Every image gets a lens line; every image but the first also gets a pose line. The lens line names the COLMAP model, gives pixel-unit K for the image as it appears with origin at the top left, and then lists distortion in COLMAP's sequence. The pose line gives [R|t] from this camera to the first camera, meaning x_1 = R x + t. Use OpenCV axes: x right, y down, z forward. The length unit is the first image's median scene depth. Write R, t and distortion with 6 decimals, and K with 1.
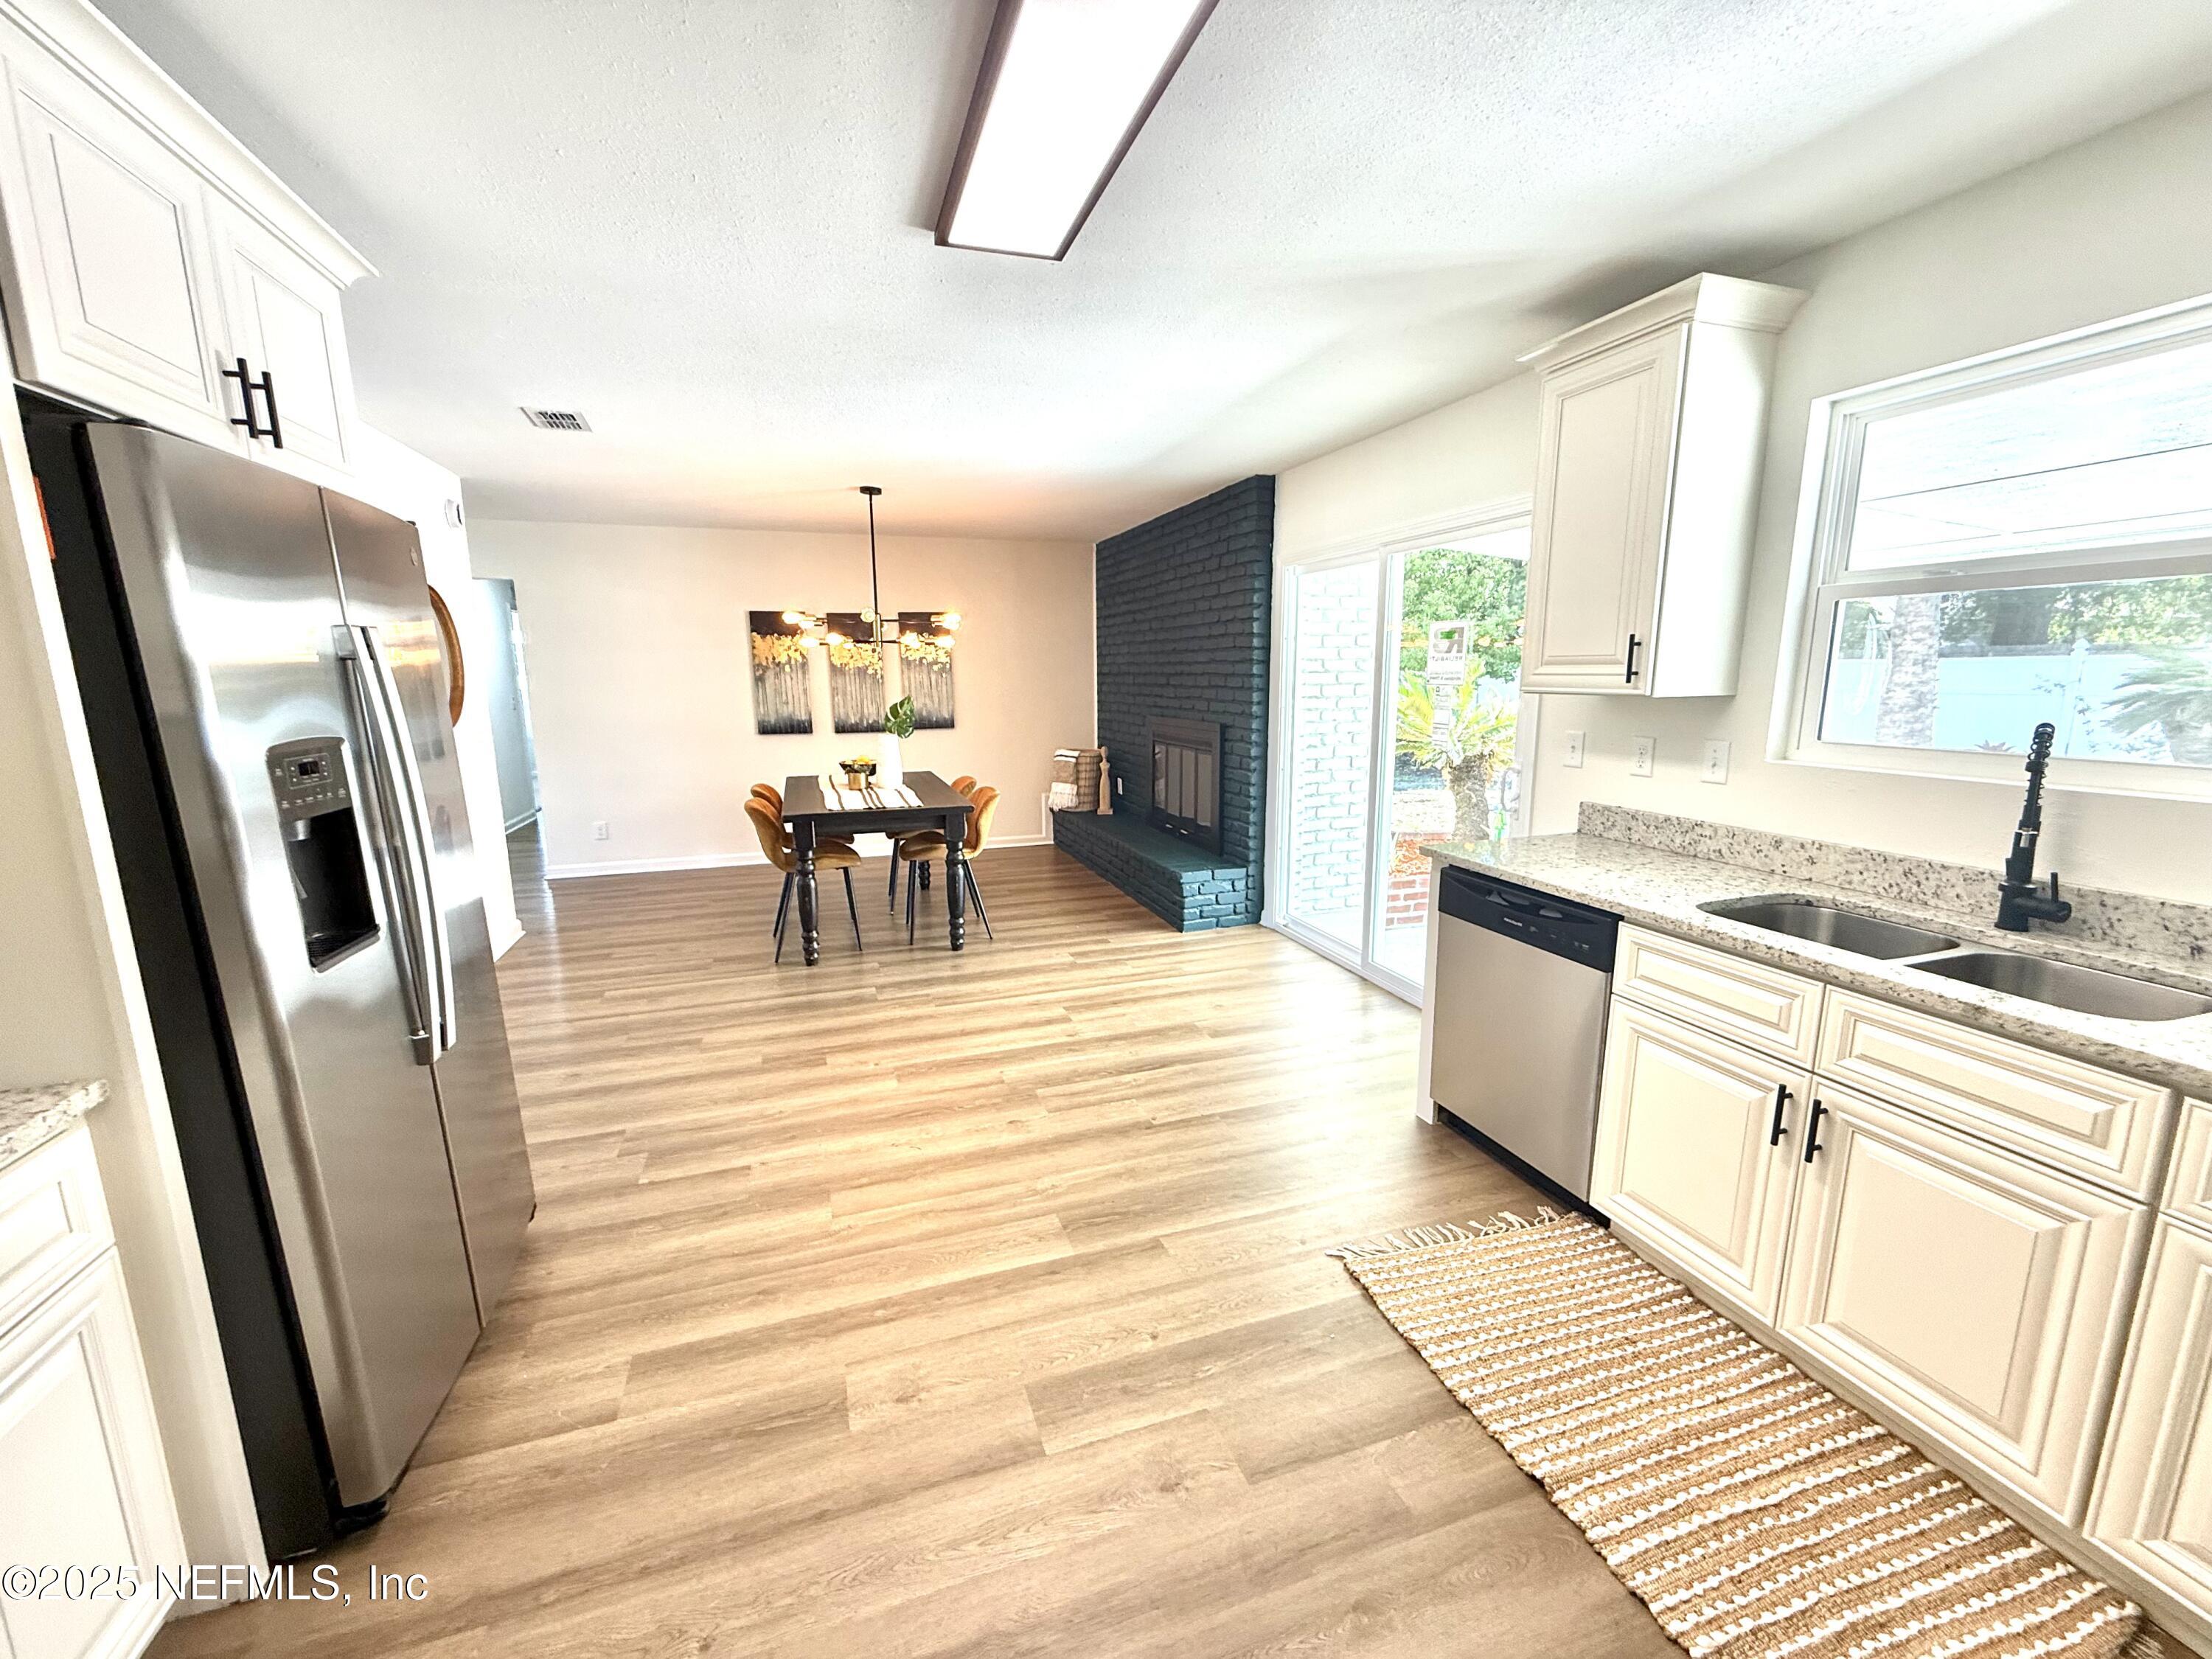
lens RADIAL K [[877.2, 0, 1106.0], [0, 877.2, 829.5], [0, 0, 1]] dist [-0.000153, 0.000043]
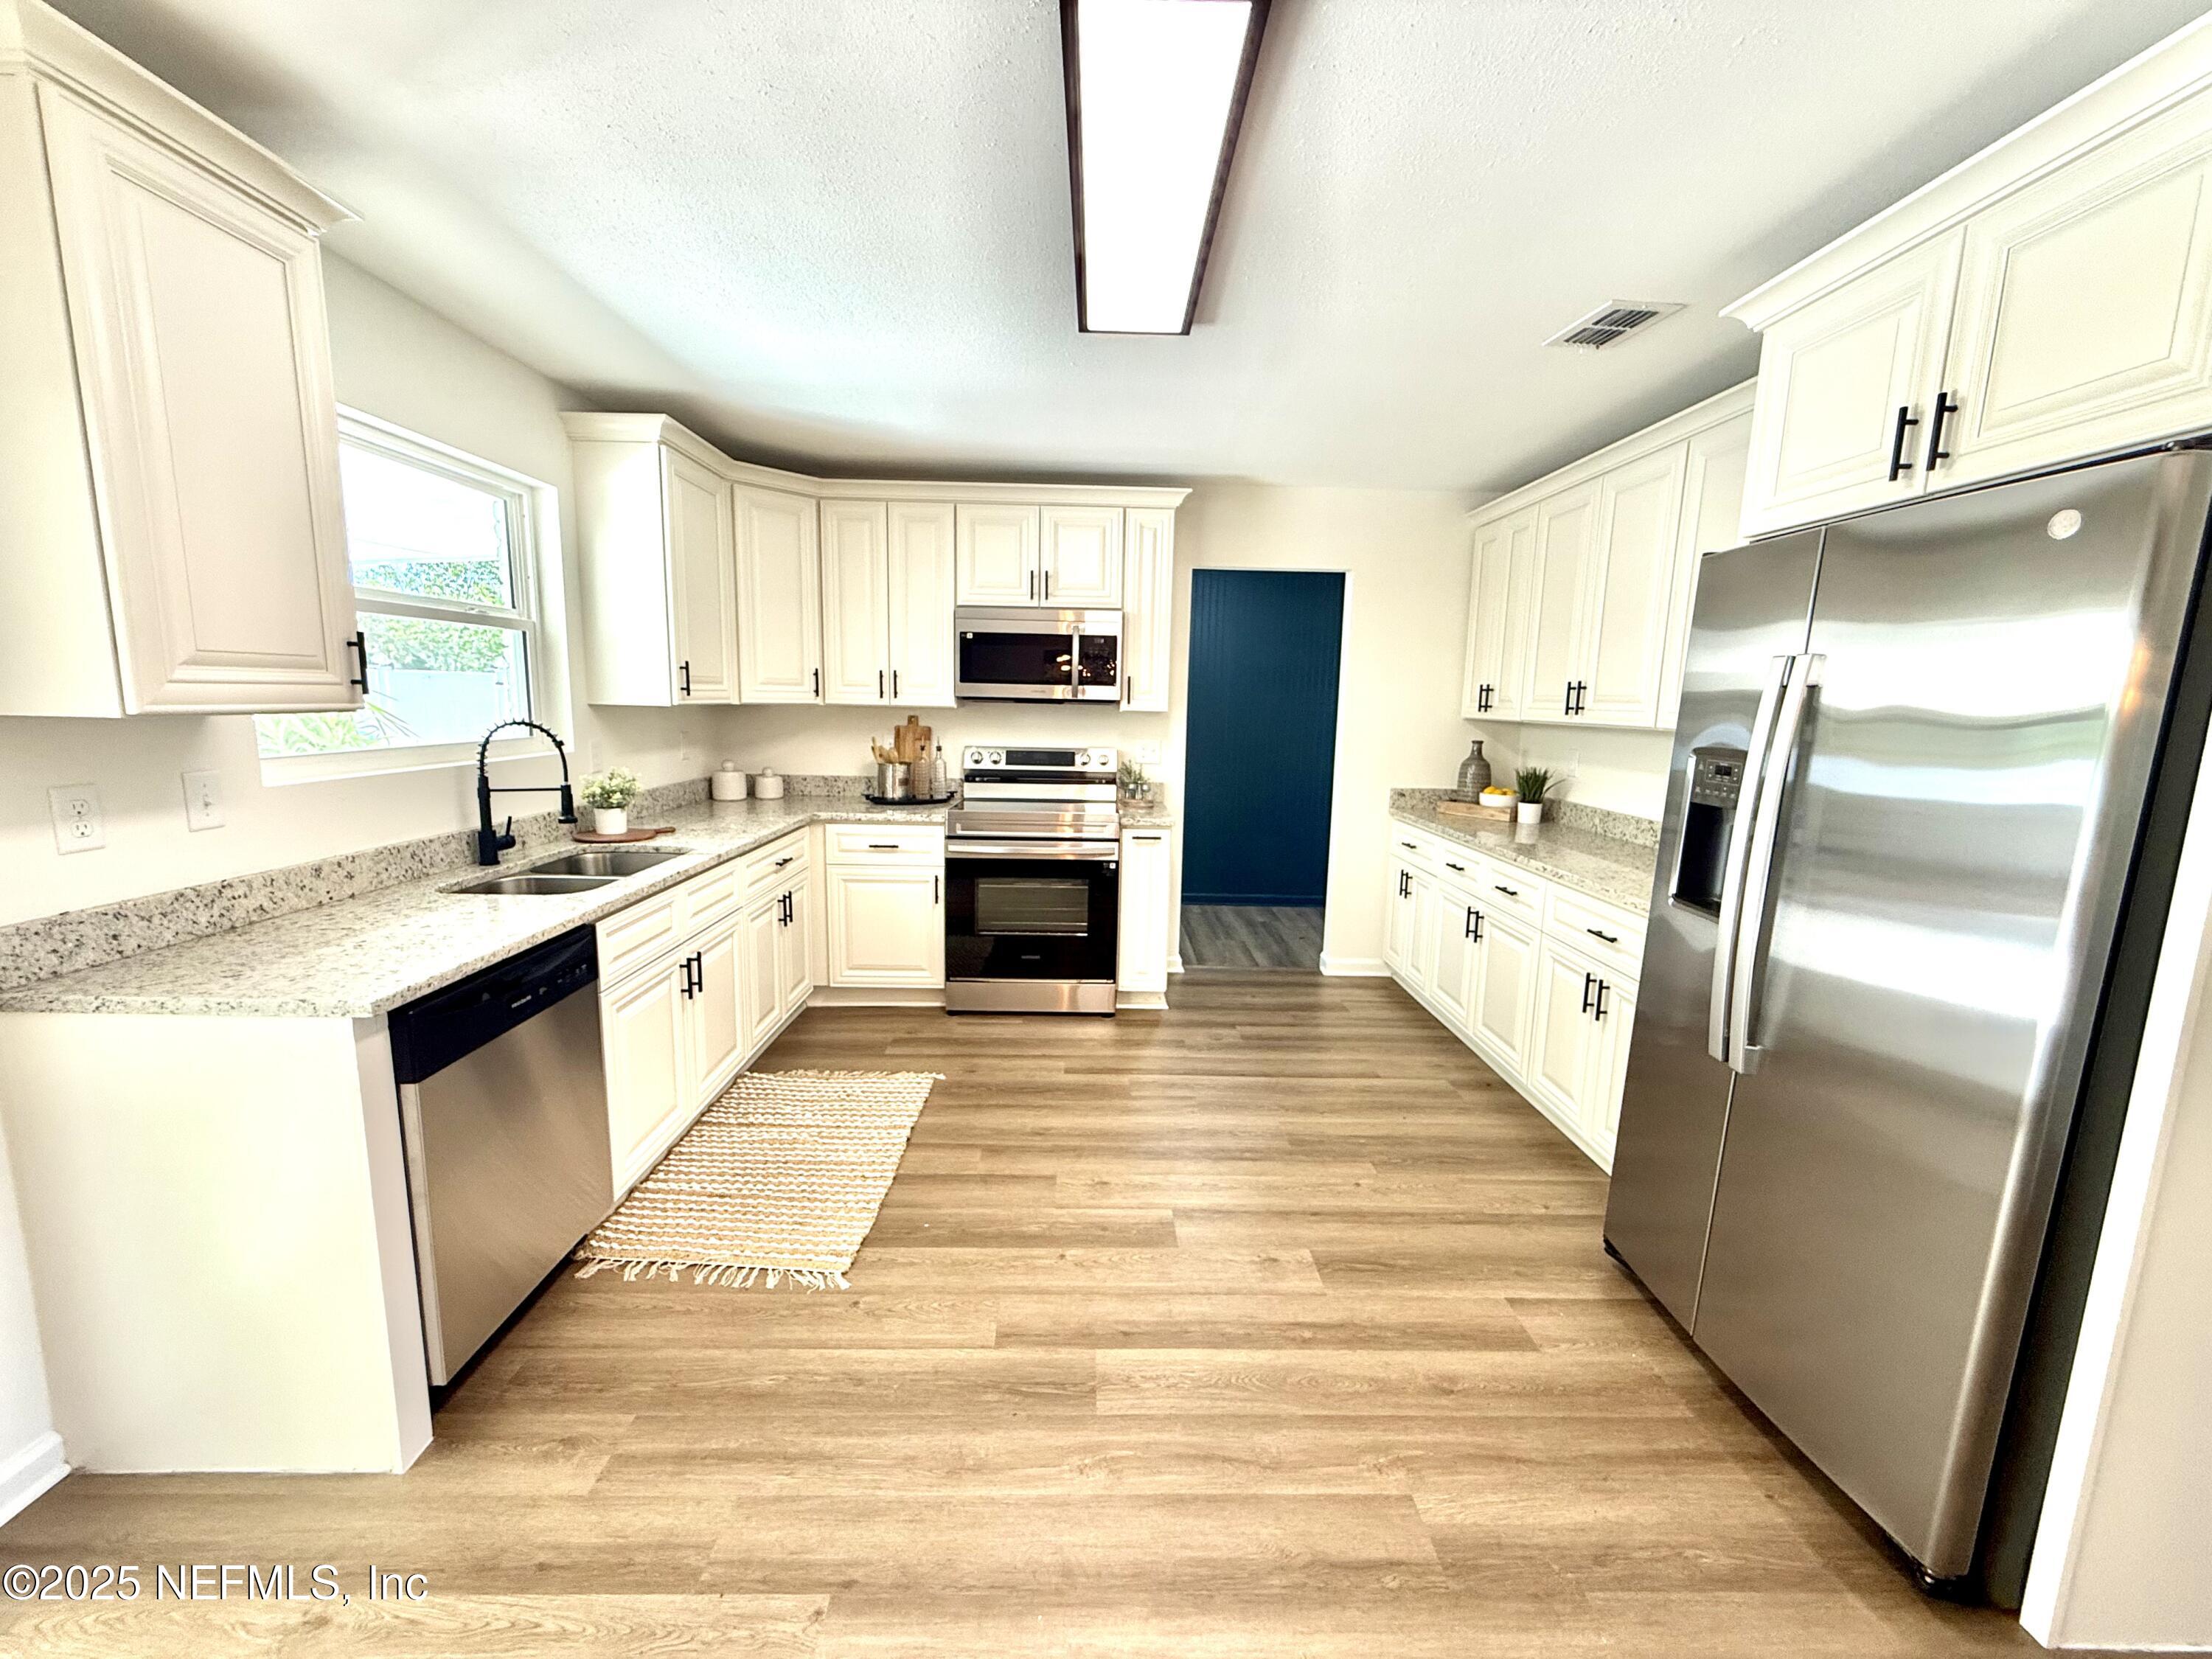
lens RADIAL K [[877.2, 0, 1106.0], [0, 877.2, 829.5], [0, 0, 1]] dist [-0.000153, 0.000043]
pose [[-0.952072, -0.057670, 0.300388, -0.287254], [0.041825, 0.948295, 0.314622, -0.294645], [-0.303000, 0.312107, -0.900433, 1.674402]]
